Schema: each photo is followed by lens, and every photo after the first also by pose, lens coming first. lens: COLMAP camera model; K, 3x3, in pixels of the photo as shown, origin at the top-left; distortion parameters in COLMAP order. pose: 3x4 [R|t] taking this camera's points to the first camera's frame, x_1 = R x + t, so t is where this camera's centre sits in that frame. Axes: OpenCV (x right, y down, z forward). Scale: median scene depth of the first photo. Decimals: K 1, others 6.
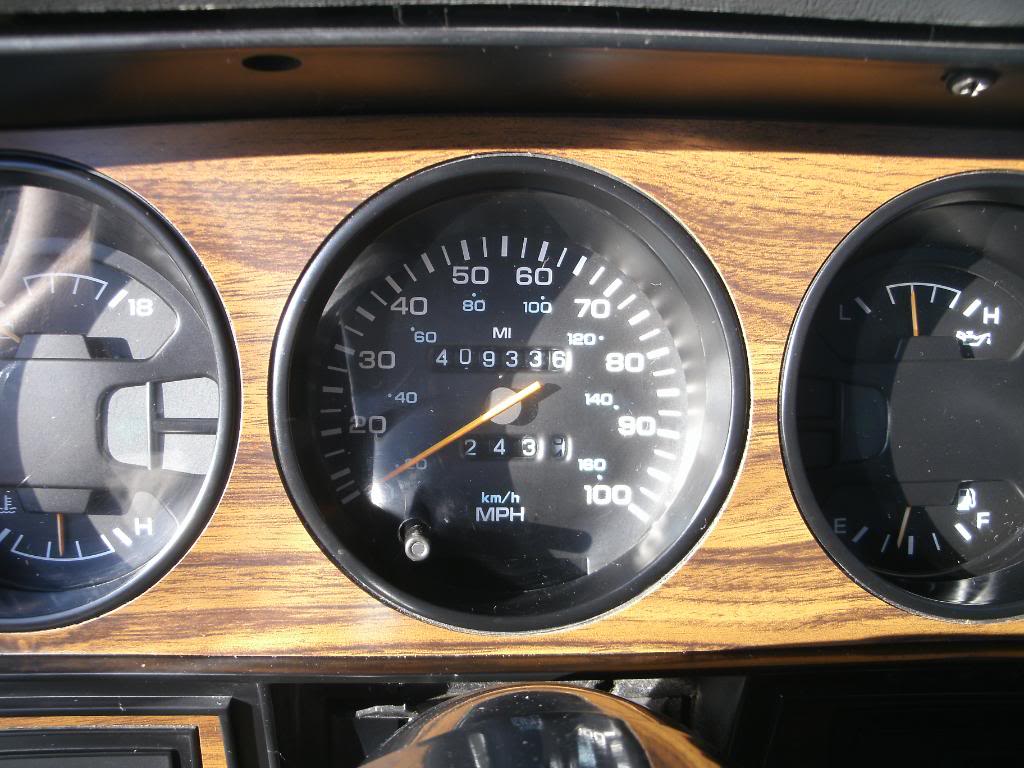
lens RADIAL K [[1087.3, 0, 512.3], [0, 1087.3, 383.5], [0, 0, 1]] dist [-0.021716, 0.000000]
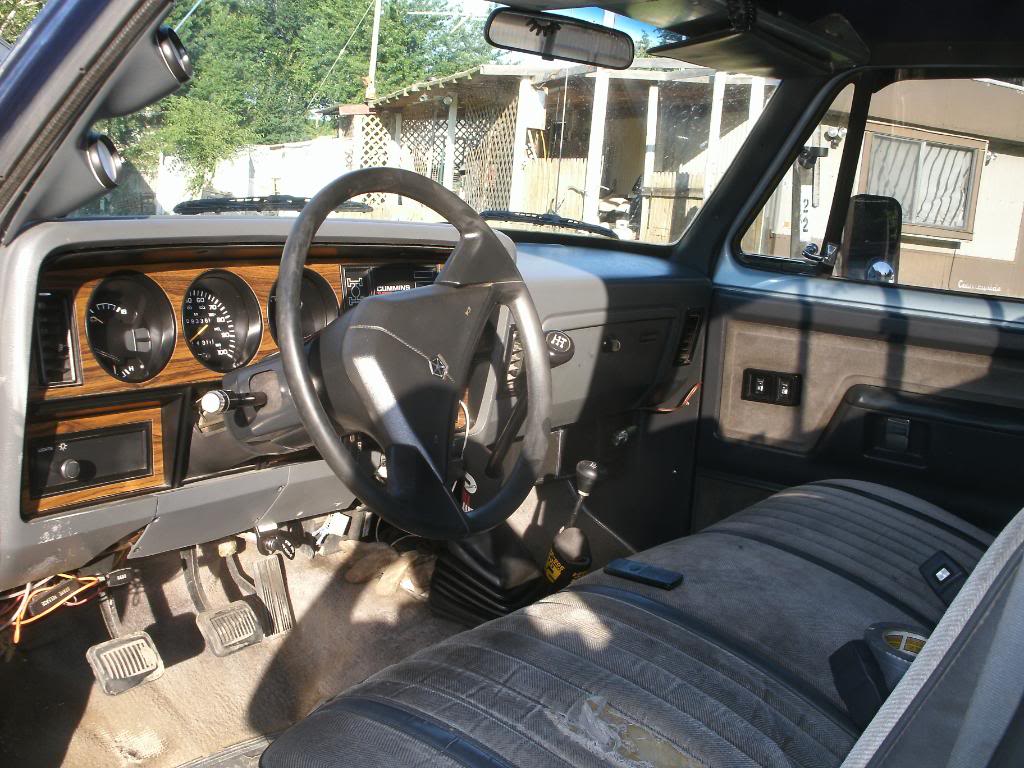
lens RADIAL K [[1087.3, 0, 511.8], [0, 1087.3, 384.2], [0, 0, 1]] dist [-0.021716, 0.000000]
pose [[0.606348, -0.110620, 0.787468, -2.535157], [0.225832, 0.973458, -0.037143, 0.630401], [-0.762458, 0.200357, 0.615236, -2.365922]]
